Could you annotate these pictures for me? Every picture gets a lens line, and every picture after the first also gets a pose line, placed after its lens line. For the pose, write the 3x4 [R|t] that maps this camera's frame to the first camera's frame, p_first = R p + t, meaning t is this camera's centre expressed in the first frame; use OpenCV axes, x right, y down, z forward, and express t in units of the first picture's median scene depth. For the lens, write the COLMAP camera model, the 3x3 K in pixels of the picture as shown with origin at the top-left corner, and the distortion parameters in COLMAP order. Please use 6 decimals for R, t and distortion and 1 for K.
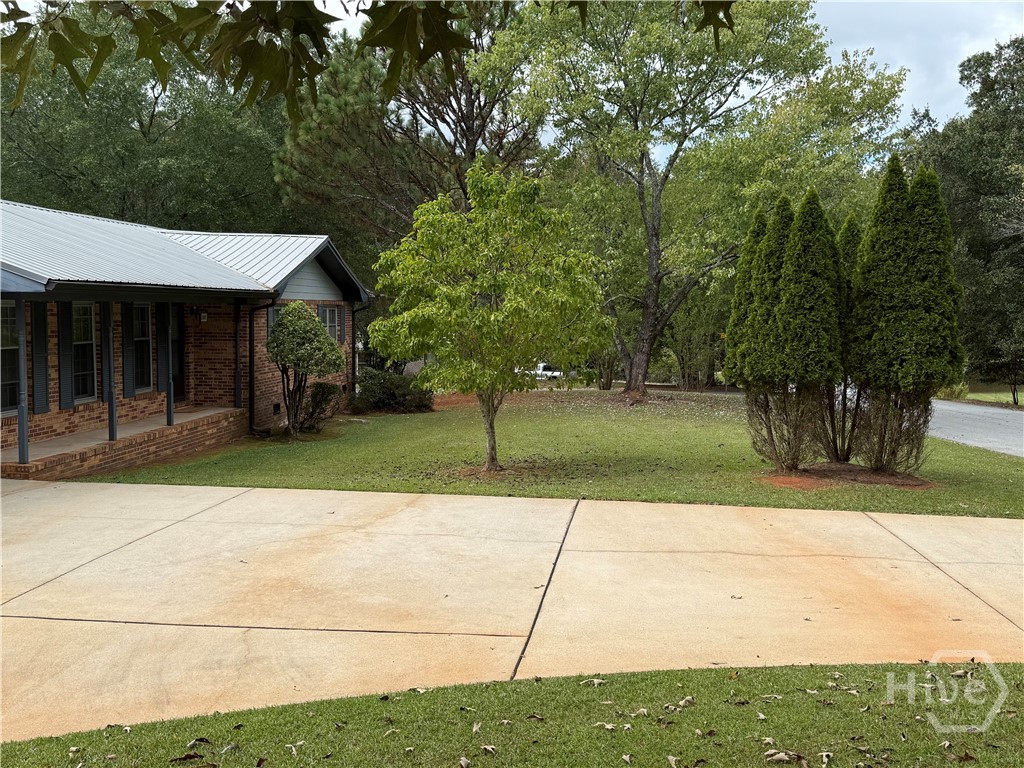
lens RADIAL K [[1008.4, 0, 512.5], [0, 1008.4, 385.9], [0, 0, 1]] dist [0.005877, 0.000000]
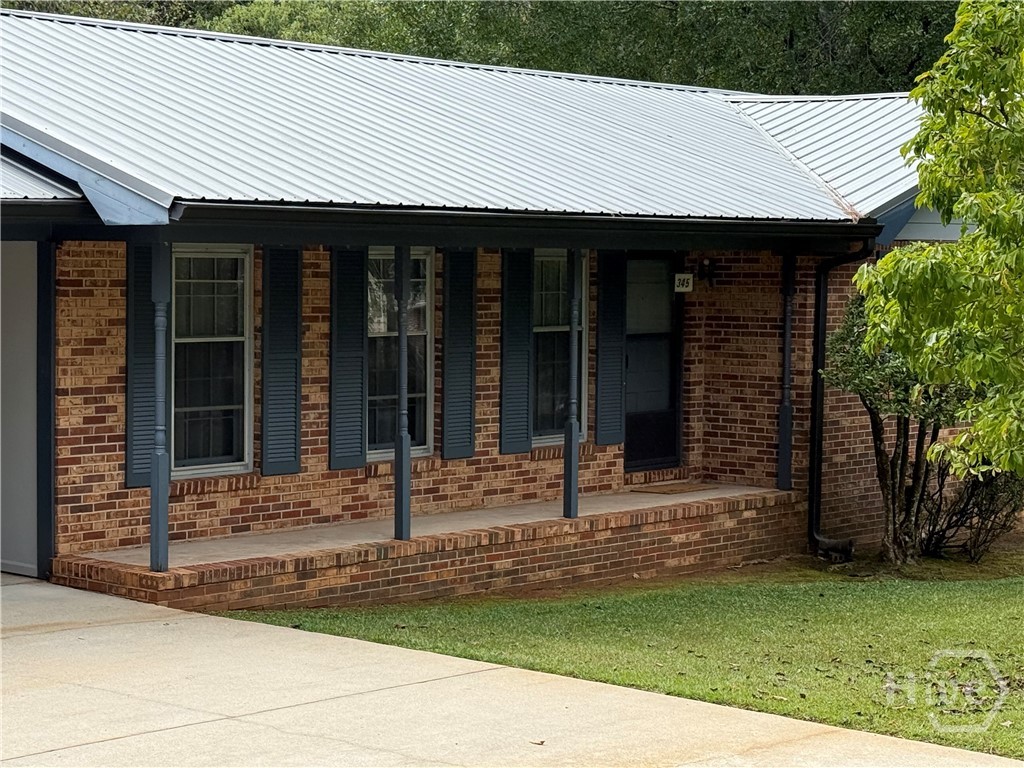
lens RADIAL K [[2202.1, 0, 511.8], [0, 2202.1, 385.7], [0, 0, 1]] dist [0.101830, 0.000000]
pose [[0.791416, 0.024969, -0.610768, 0.247999], [-0.043462, 0.998935, -0.015479, -0.003831], [0.609731, 0.038796, 0.791658, 0.190698]]
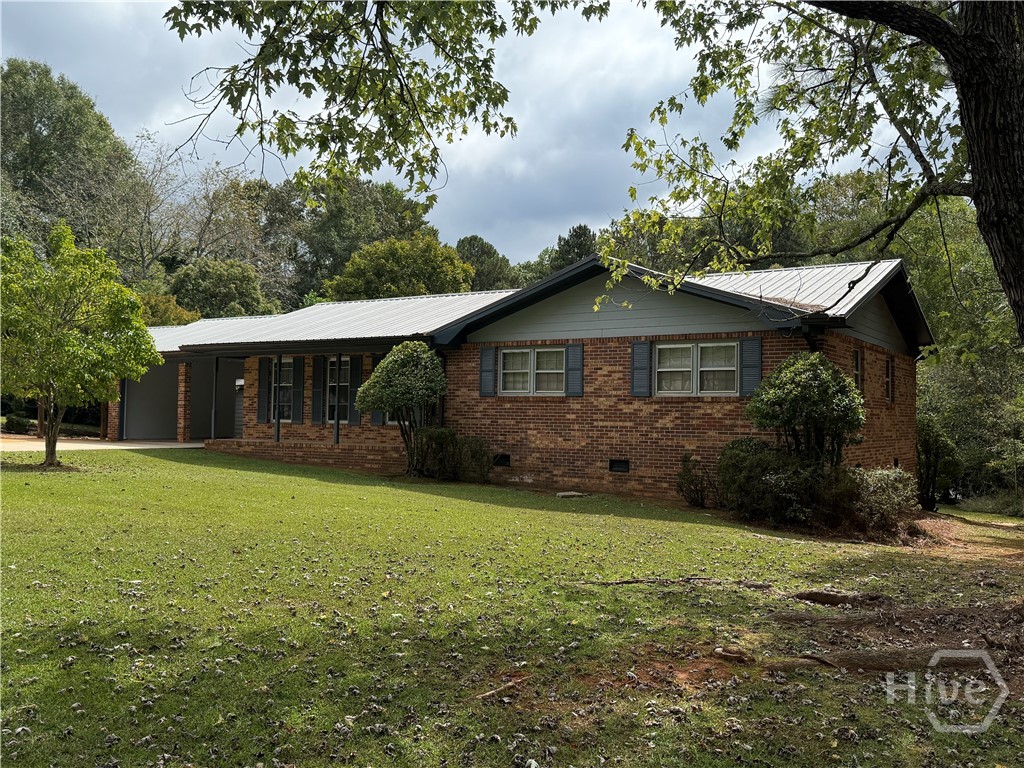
lens RADIAL K [[955.6, 0, 511.9], [0, 955.6, 384.0], [0, 0, 1]] dist [0.001153, 0.000000]
pose [[-0.487129, -0.049905, -0.871903, 0.674754], [-0.087854, 0.996102, -0.007930, -0.052359], [0.868900, 0.072737, -0.489614, 1.855702]]
